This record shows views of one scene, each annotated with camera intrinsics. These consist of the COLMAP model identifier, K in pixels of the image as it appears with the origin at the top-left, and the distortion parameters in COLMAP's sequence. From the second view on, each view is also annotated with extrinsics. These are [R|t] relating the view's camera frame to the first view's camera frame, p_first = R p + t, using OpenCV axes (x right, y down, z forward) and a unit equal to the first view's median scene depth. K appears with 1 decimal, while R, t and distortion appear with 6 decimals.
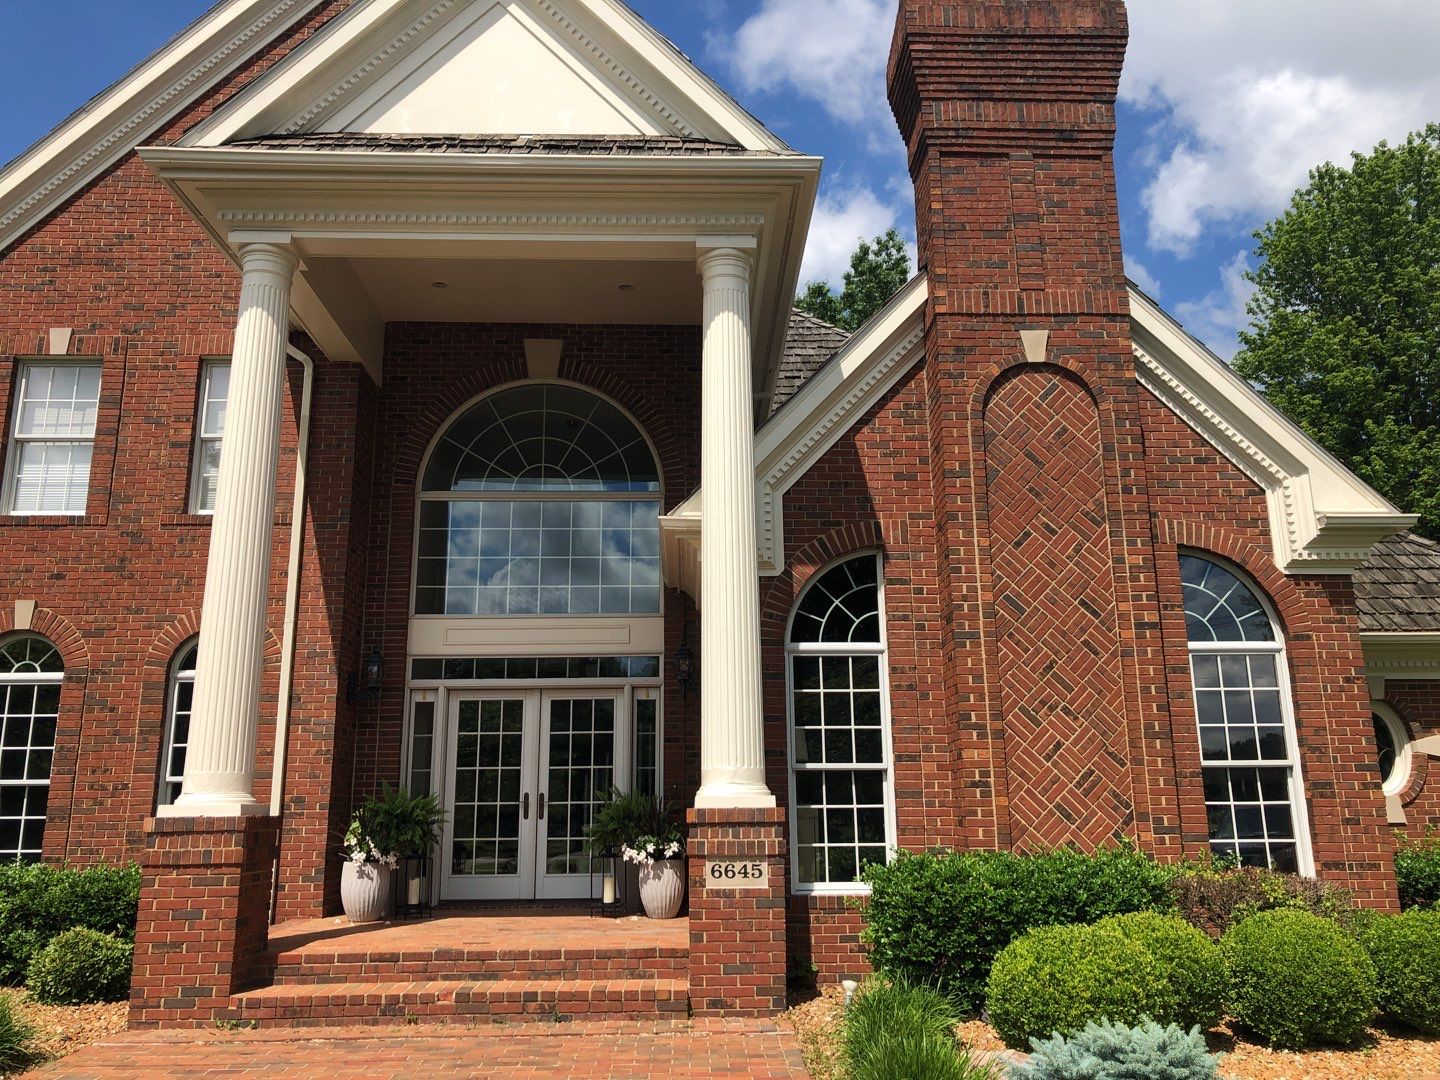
lens RADIAL K [[1149.4, 0, 727.2], [0, 1149.4, 527.0], [0, 0, 1]] dist [0.035629, -0.042400]
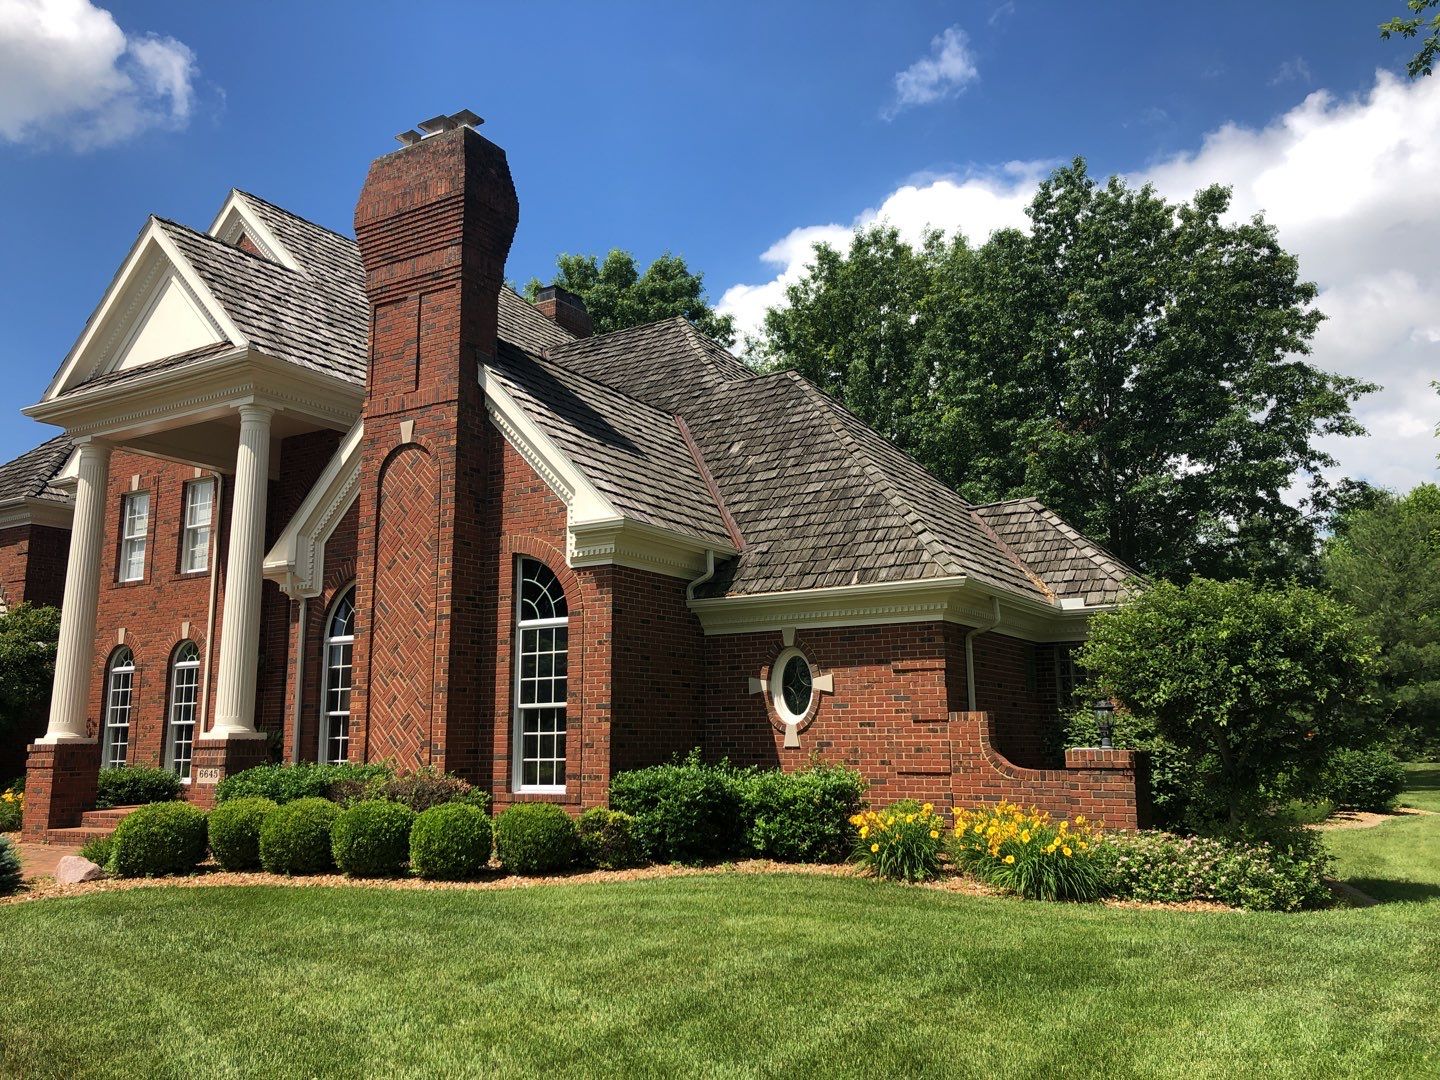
lens RADIAL K [[1143.7, 0, 709.1], [0, 1143.7, 533.2], [0, 0, 1]] dist [0.034492, -0.027917]
pose [[0.835965, -0.096464, -0.540237, 1.337237], [0.131674, 0.990930, 0.026814, -0.015071], [0.532751, -0.093551, 0.841085, -0.049718]]
